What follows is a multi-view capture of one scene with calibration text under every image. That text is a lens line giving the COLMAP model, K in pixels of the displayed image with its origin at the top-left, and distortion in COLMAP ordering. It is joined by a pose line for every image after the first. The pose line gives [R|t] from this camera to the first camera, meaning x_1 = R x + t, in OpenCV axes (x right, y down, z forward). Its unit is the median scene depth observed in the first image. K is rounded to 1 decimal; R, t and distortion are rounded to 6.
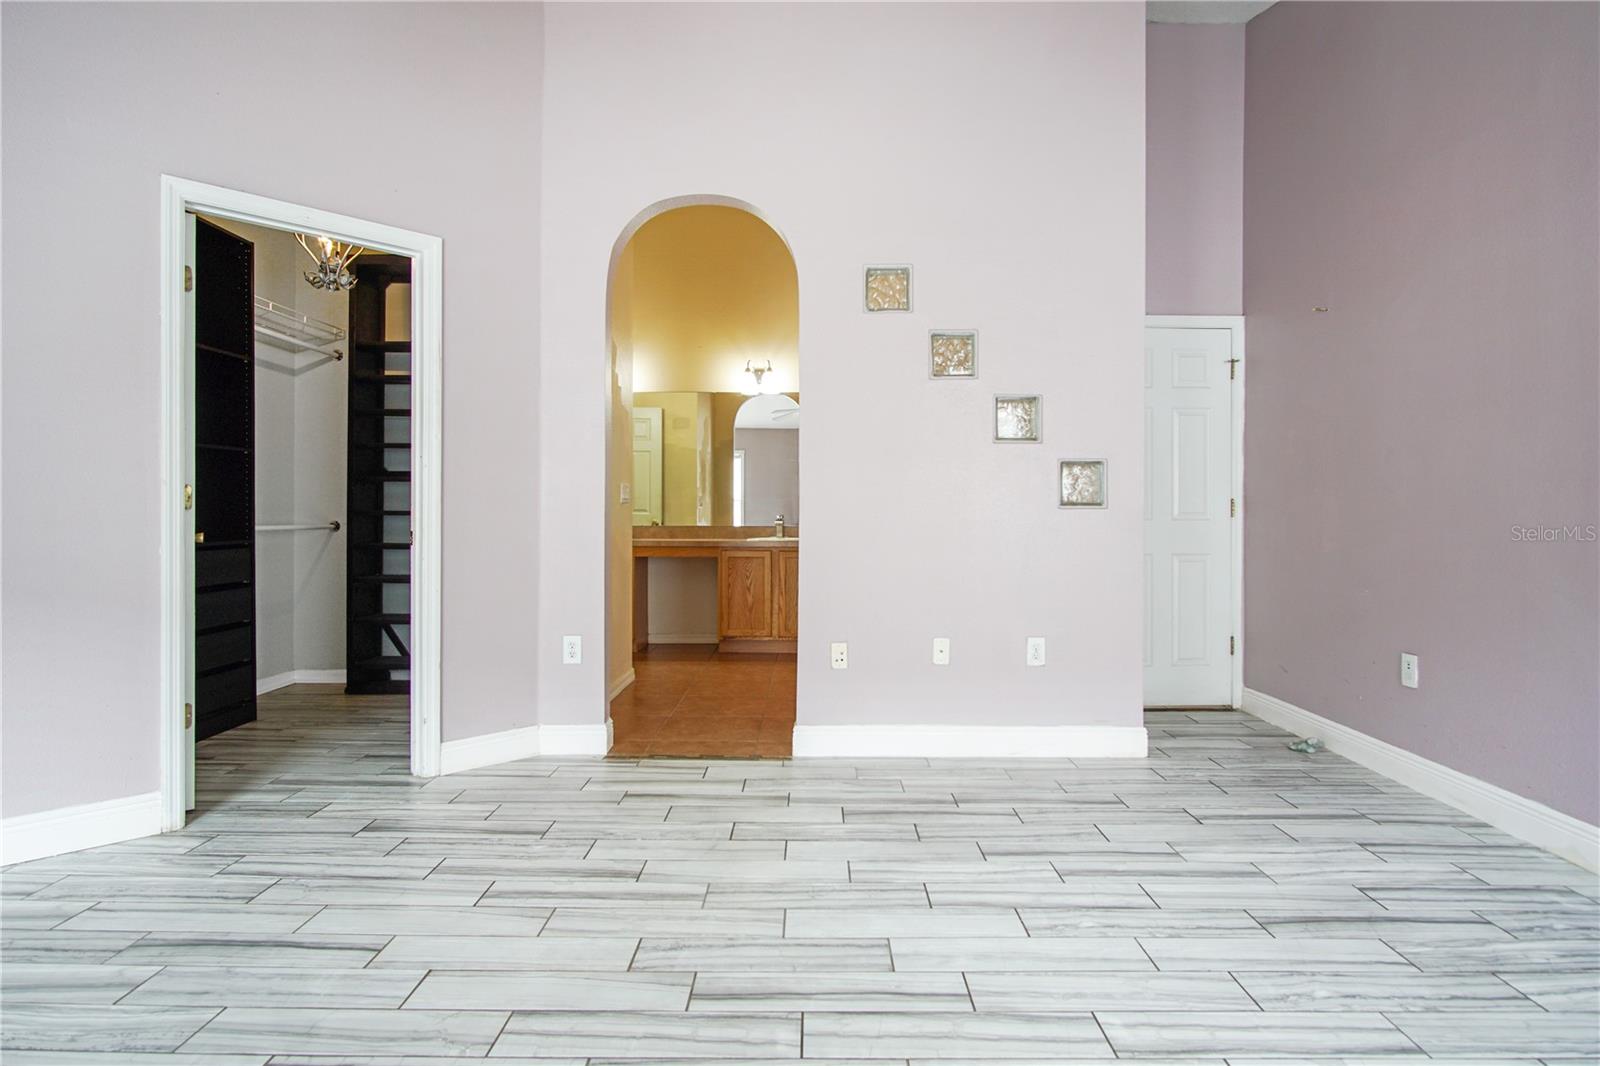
lens RADIAL K [[871.6, 0, 803.7], [0, 871.6, 519.2], [0, 0, 1]] dist [-0.006137, -0.000069]
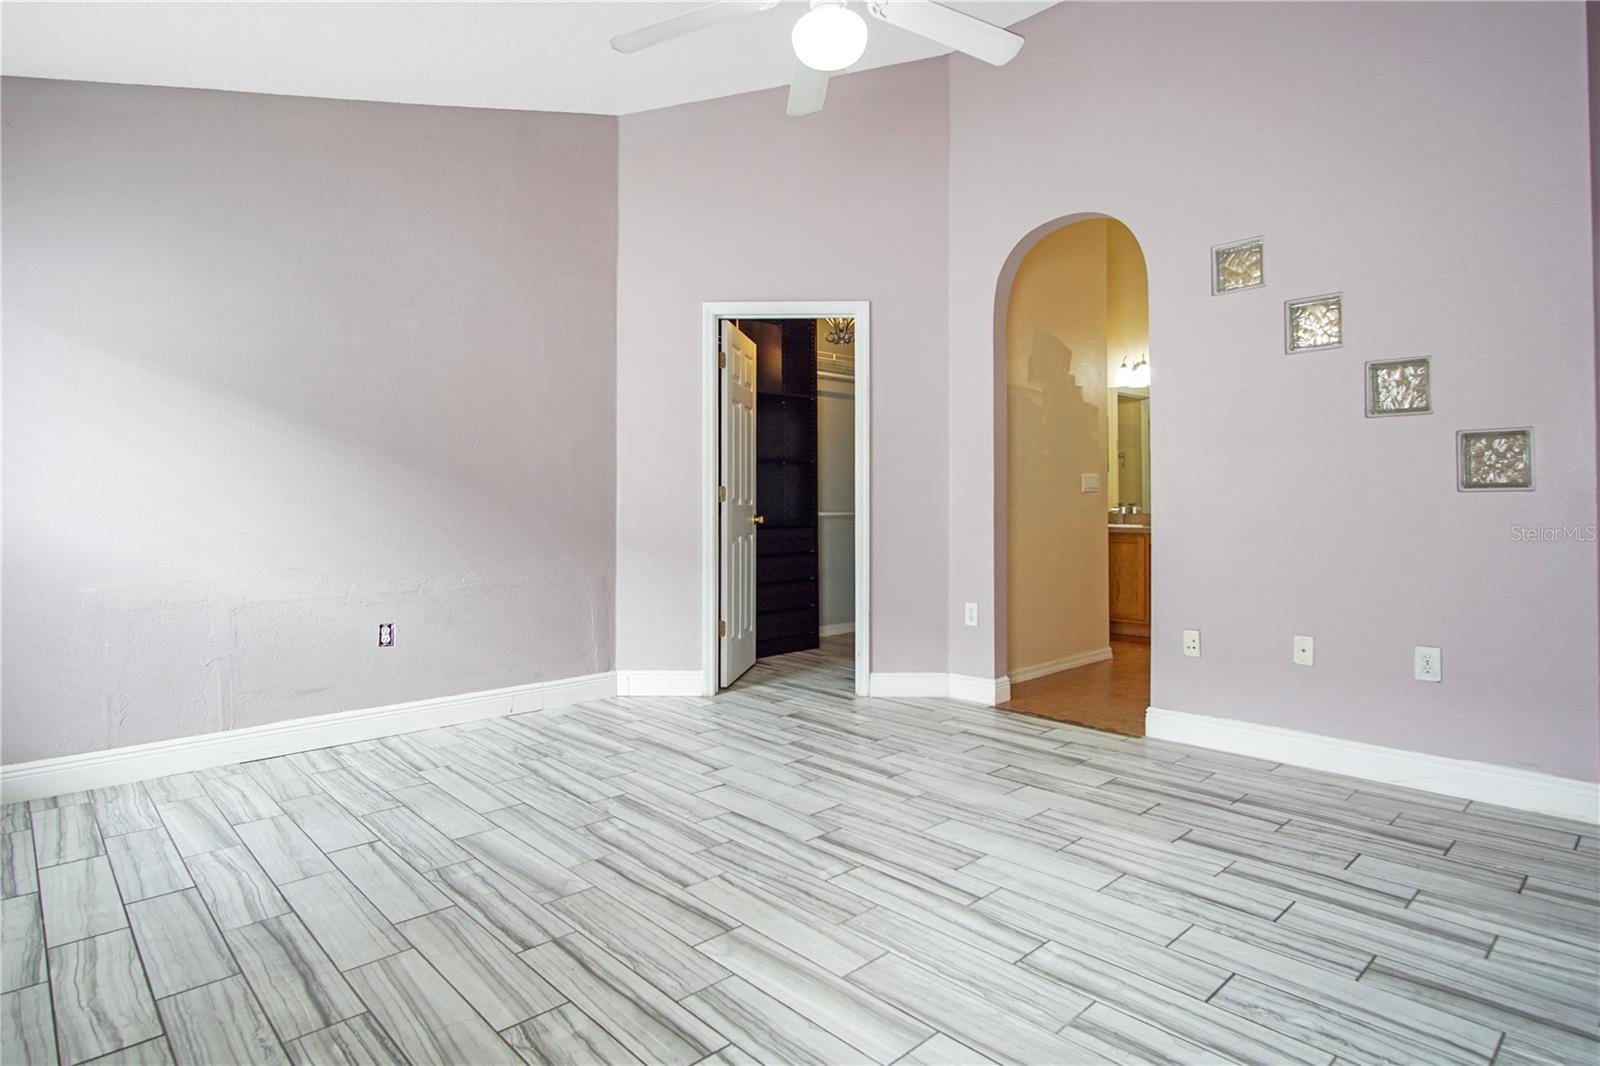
lens RADIAL K [[882.1, 0, 805.2], [0, 882.1, 492.2], [0, 0, 1]] dist [-0.003709, -0.000823]
pose [[0.680406, -0.015949, -0.732662, 0.520771], [0.001454, 0.999791, -0.020413, 0.004720], [0.732834, 0.012824, 0.680287, -0.009896]]
